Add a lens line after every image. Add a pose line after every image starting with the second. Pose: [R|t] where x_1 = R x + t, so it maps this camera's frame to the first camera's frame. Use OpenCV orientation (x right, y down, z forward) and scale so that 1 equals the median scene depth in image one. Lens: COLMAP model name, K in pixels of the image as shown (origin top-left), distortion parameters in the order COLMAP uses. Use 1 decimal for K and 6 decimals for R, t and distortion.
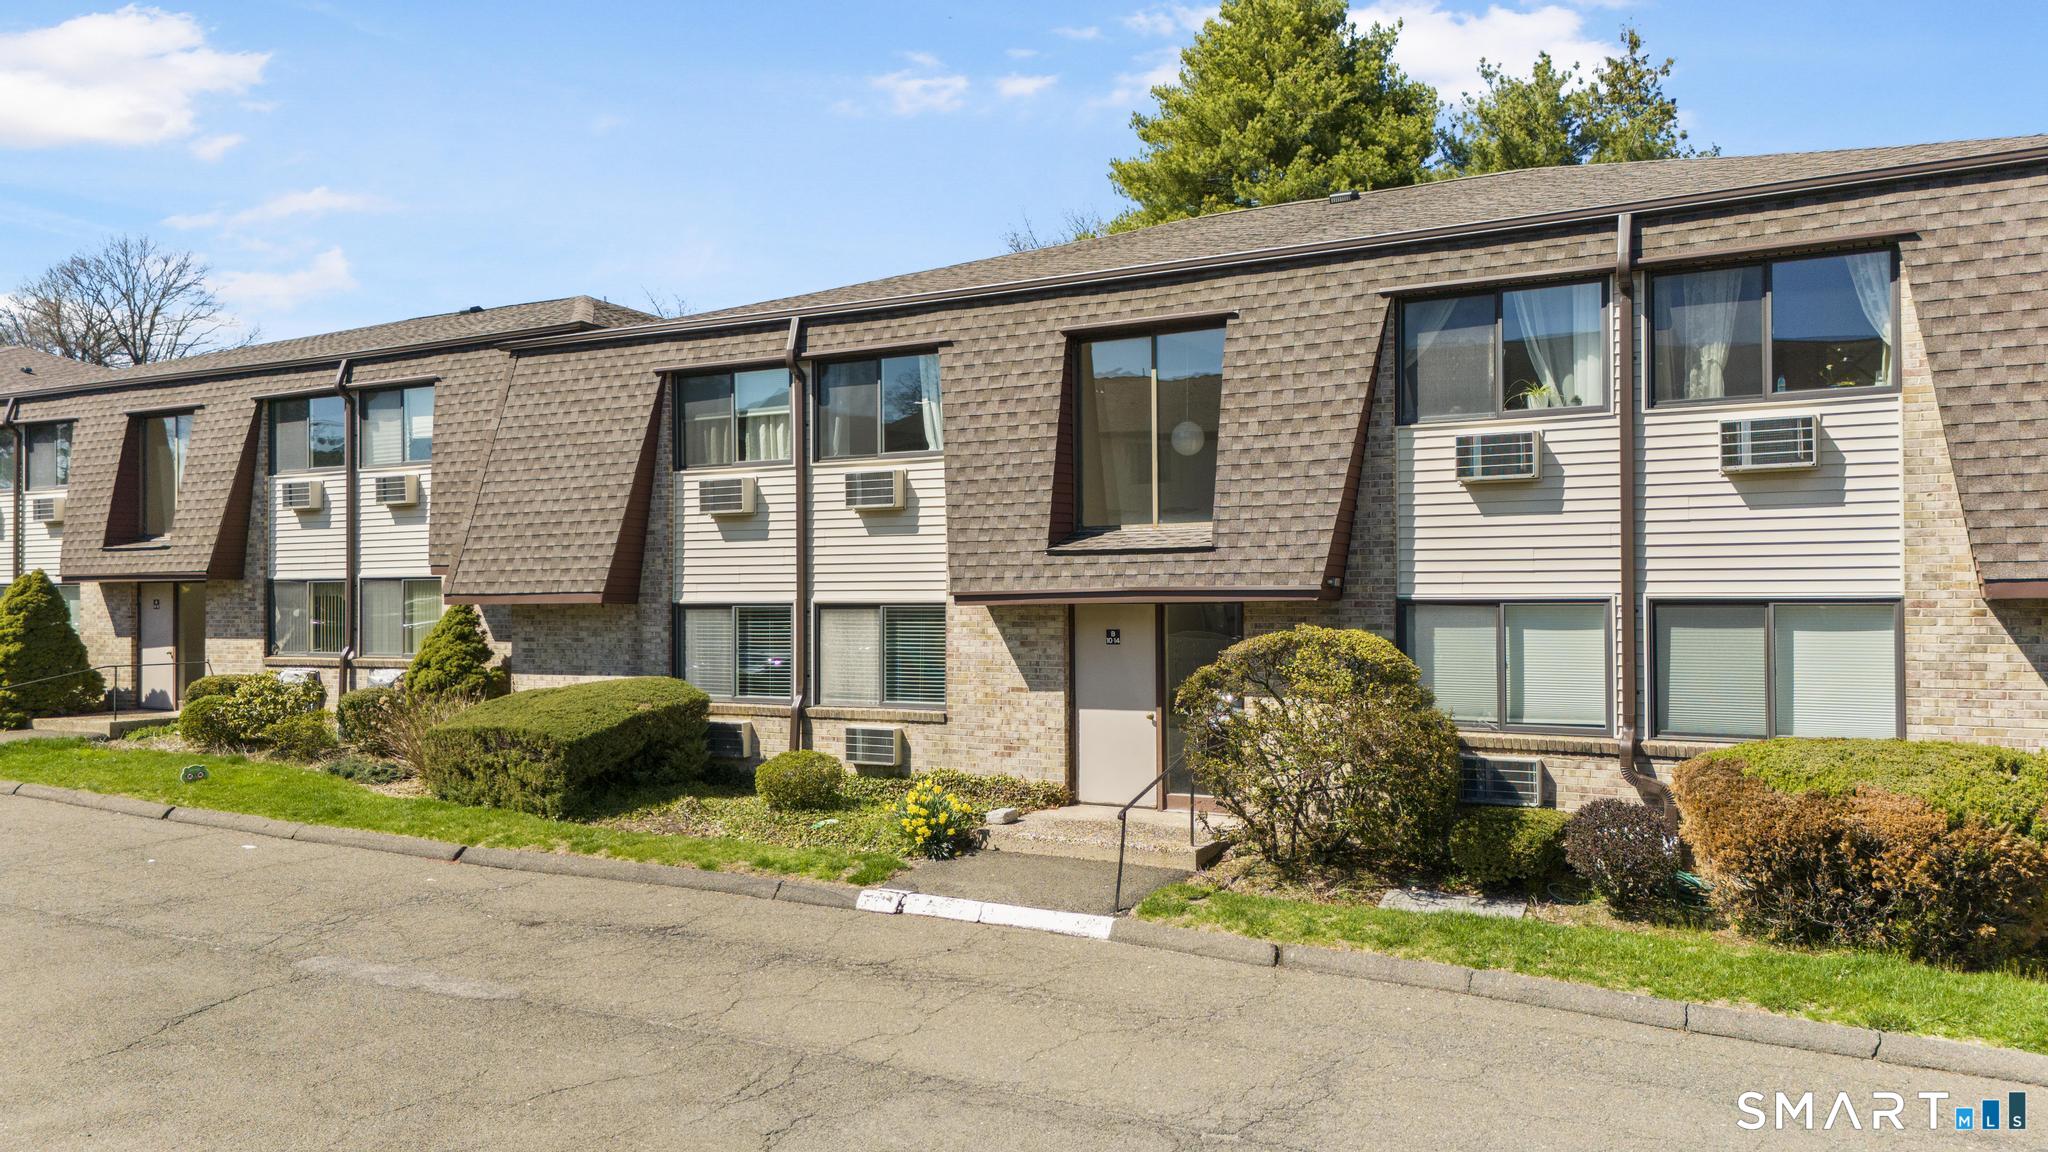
lens RADIAL K [[1505.2, 0, 1027.4], [0, 1505.2, 591.8], [0, 0, 1]] dist [0.113629, -0.148213]
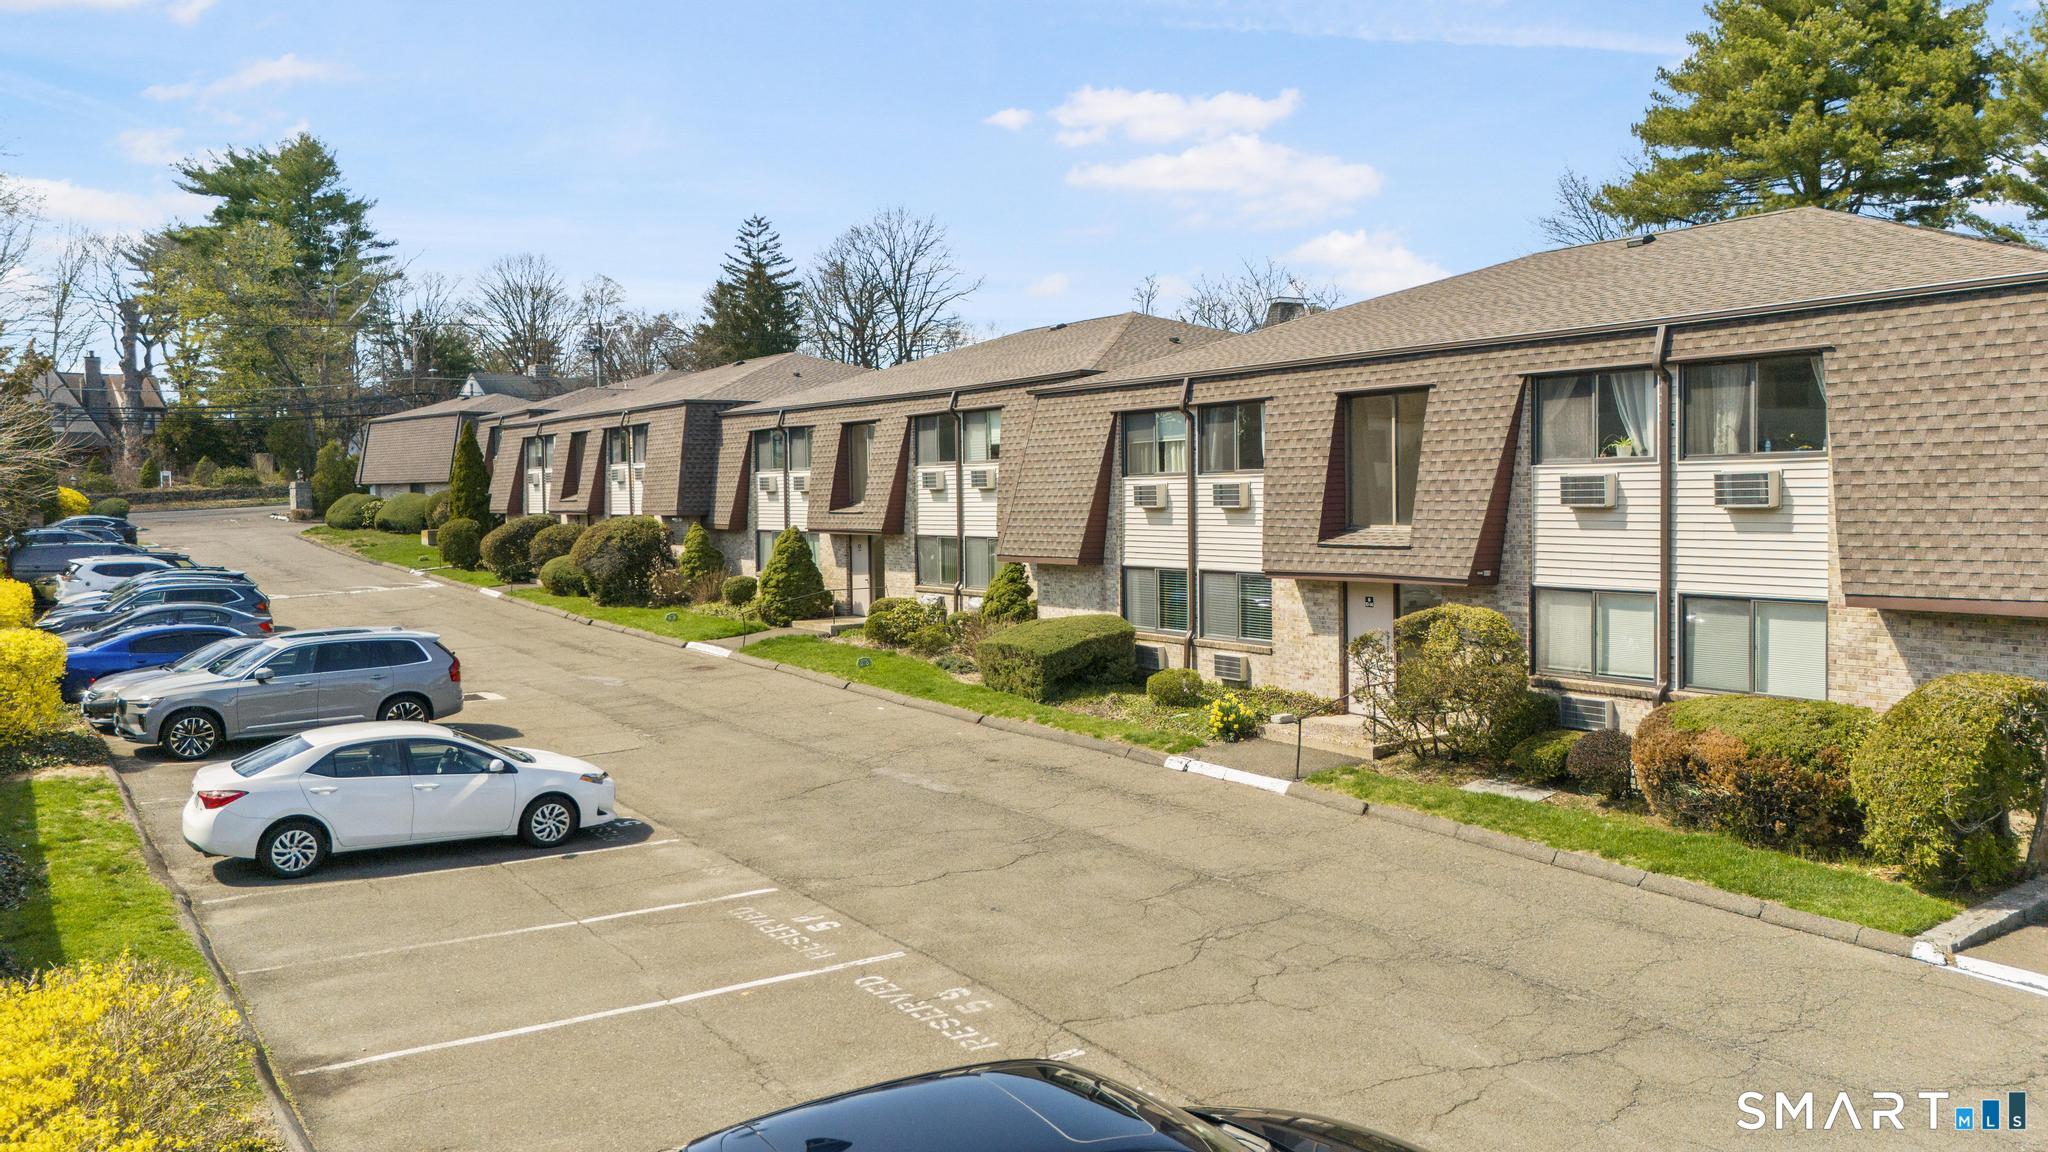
lens RADIAL K [[1505.2, 0, 1027.4], [0, 1505.2, 591.8], [0, 0, 1]] dist [0.113629, -0.148213]
pose [[0.900034, 0.021930, -0.435267, 0.385206], [0.009154, 0.997561, 0.069190, -0.081504], [0.435723, -0.066258, 0.897639, -0.447215]]
